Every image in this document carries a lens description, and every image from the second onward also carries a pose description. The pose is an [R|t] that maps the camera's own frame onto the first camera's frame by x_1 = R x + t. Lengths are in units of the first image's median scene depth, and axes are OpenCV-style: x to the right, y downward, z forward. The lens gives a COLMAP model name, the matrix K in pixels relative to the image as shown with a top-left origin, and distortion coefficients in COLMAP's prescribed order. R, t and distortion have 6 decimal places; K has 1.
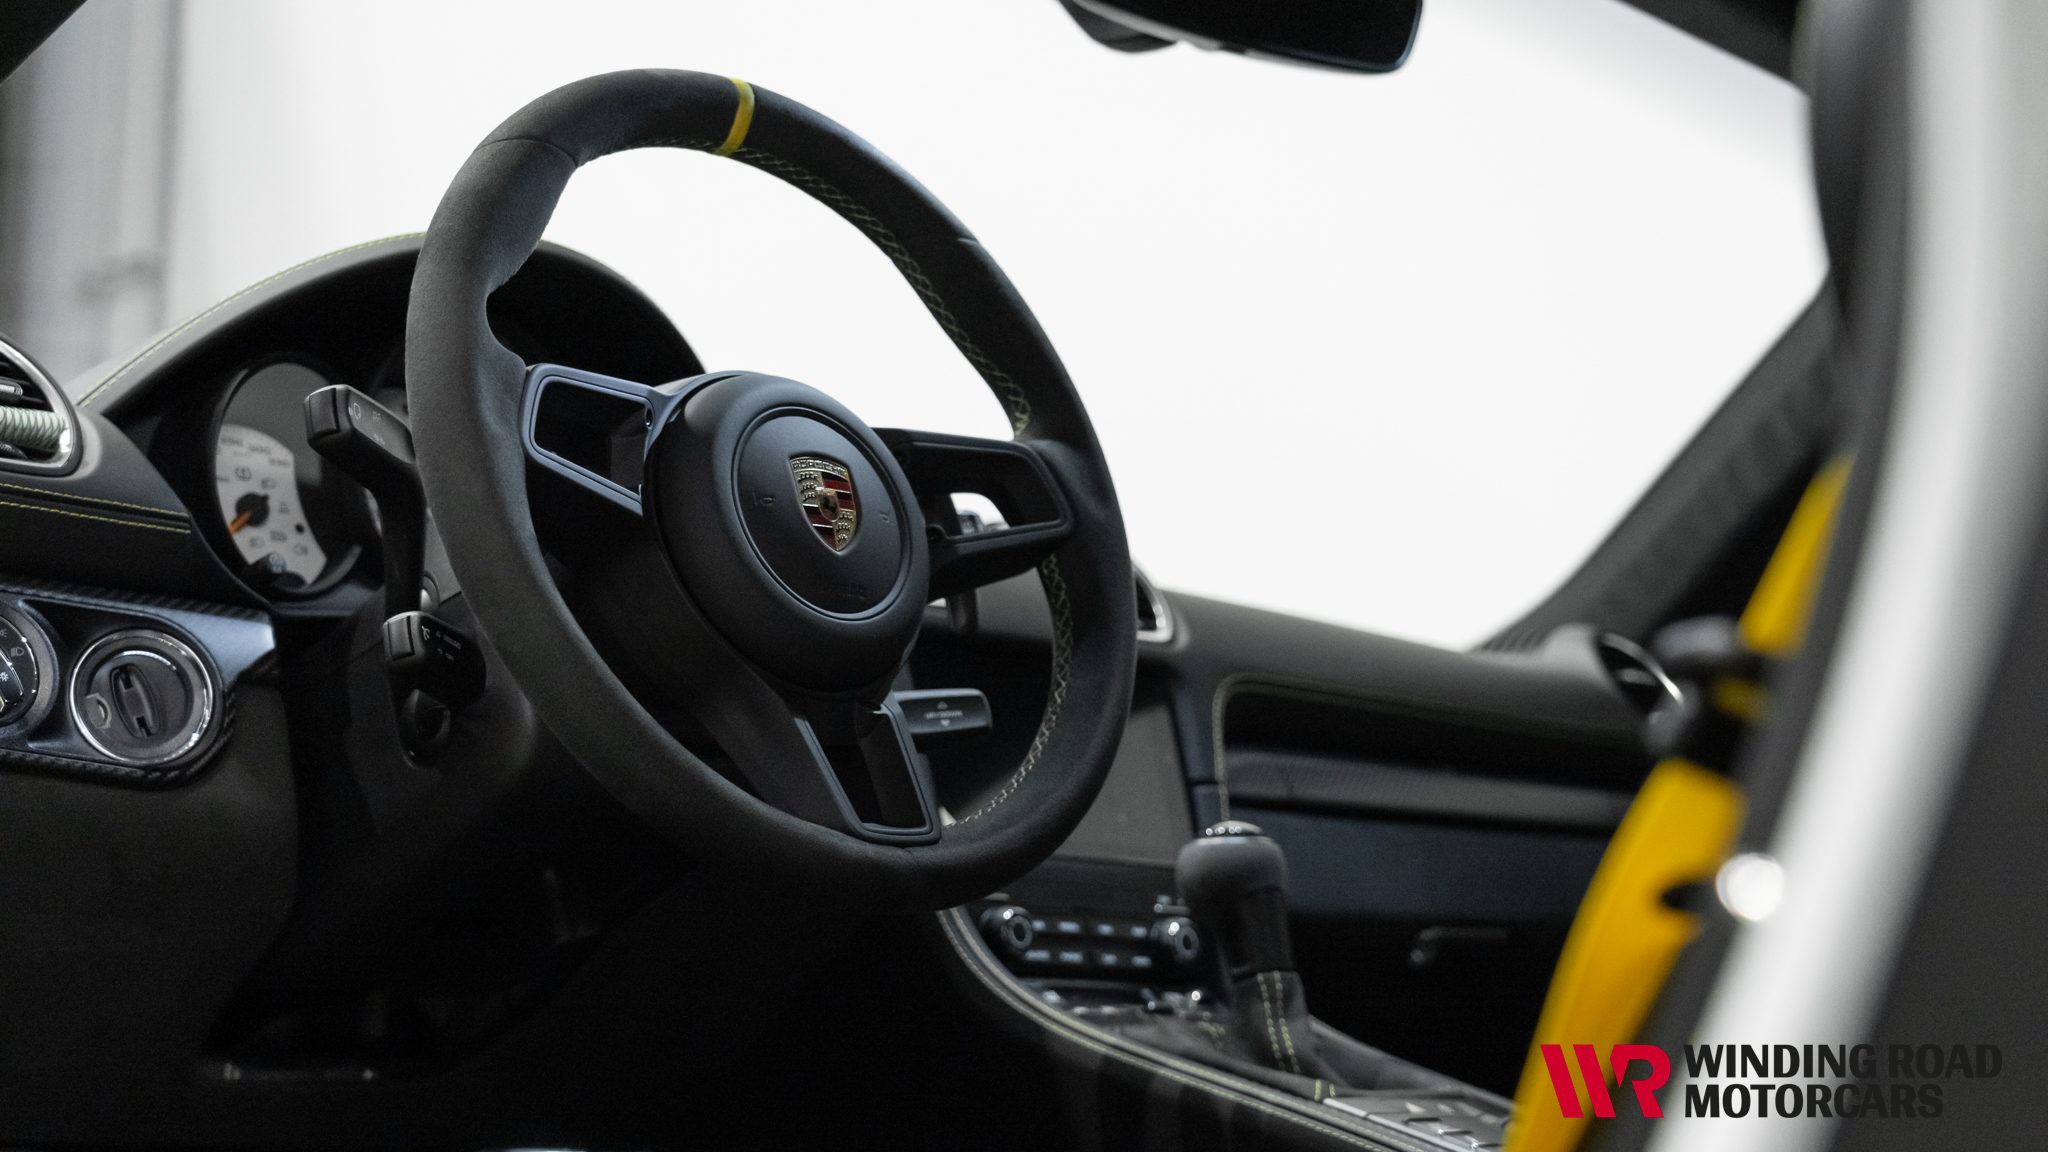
lens RADIAL K [[3169.7, 0, 1024.0], [0, 3169.7, 576.0], [0, 0, 1]] dist [-0.008143, 0.086930]
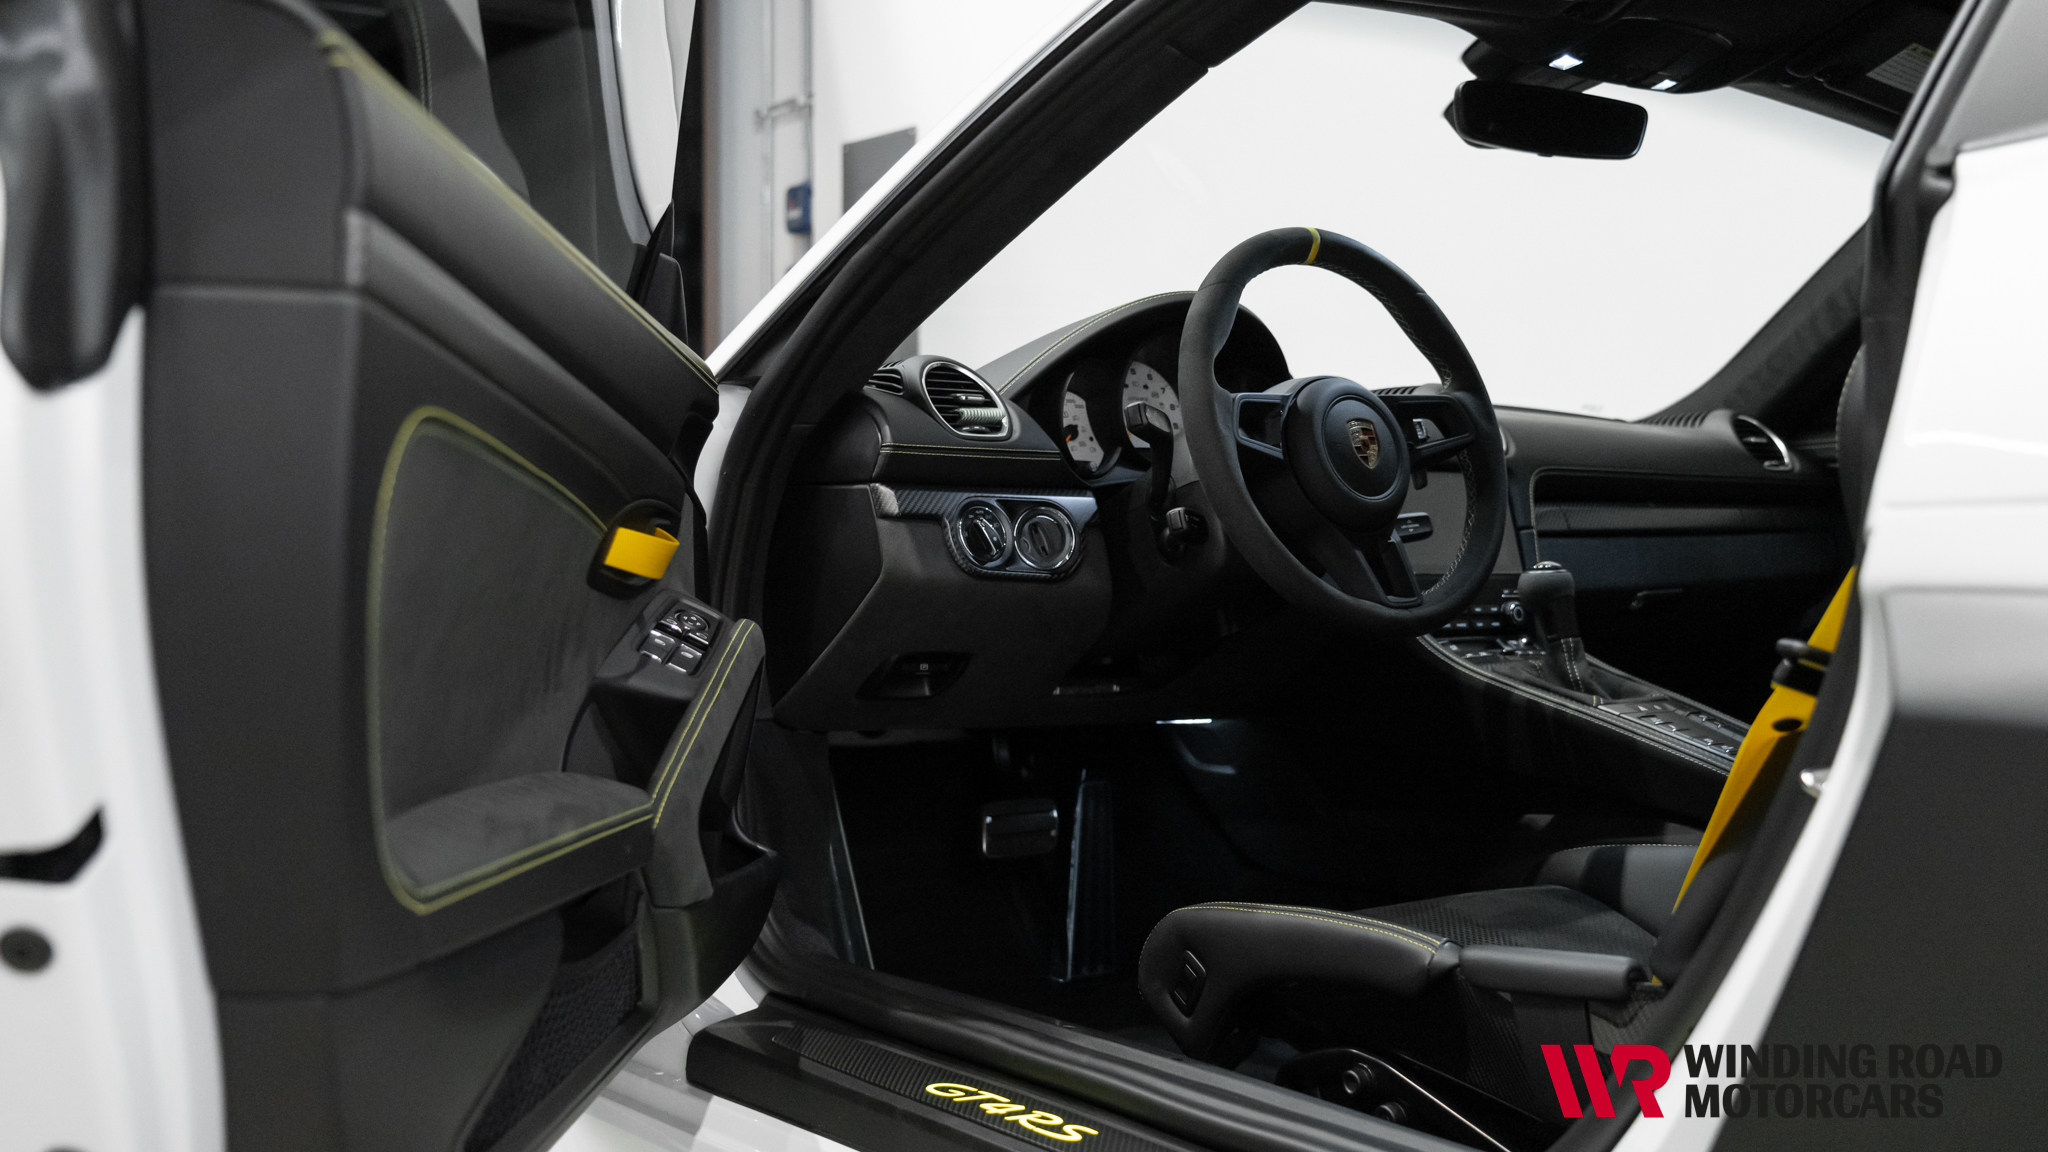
lens RADIAL K [[2092.7, 0, 1024.0], [0, 2092.7, 576.0], [0, 0, 1]] dist [-0.003761, 0.003398]
pose [[0.989800, -0.014826, -0.141690, -0.084201], [0.037467, 0.986649, 0.158493, -0.154056], [0.137449, -0.162185, 0.977141, -0.381520]]
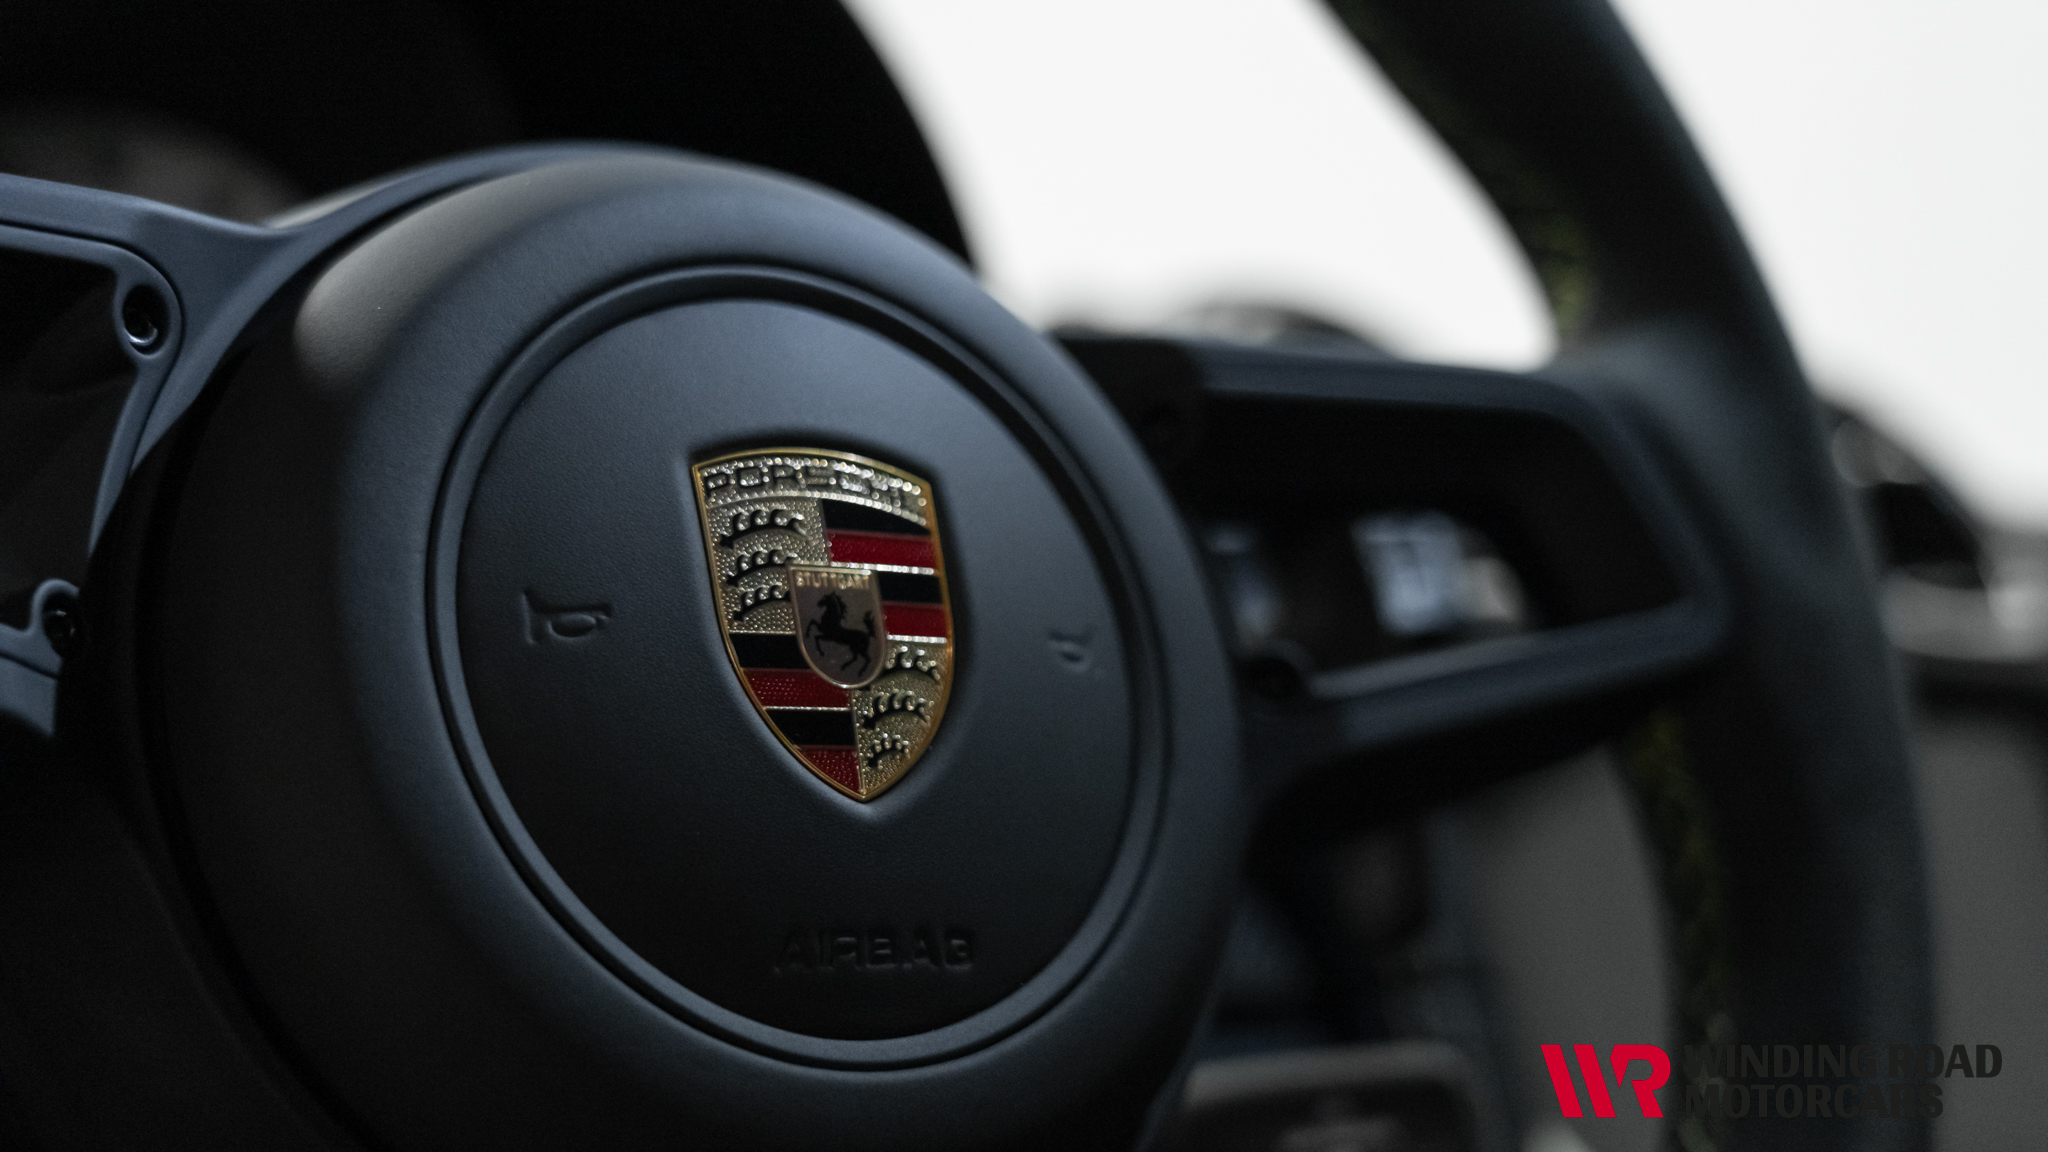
lens RADIAL K [[2985.4, 0, 1024.0], [0, 2985.4, 576.0], [0, 0, 1]] dist [-0.014213, -0.017266]
pose [[0.981474, -0.003048, -0.191570, 0.003306], [0.009778, 0.999367, 0.034192, -0.032924], [0.191345, -0.035432, 0.980883, 0.699063]]
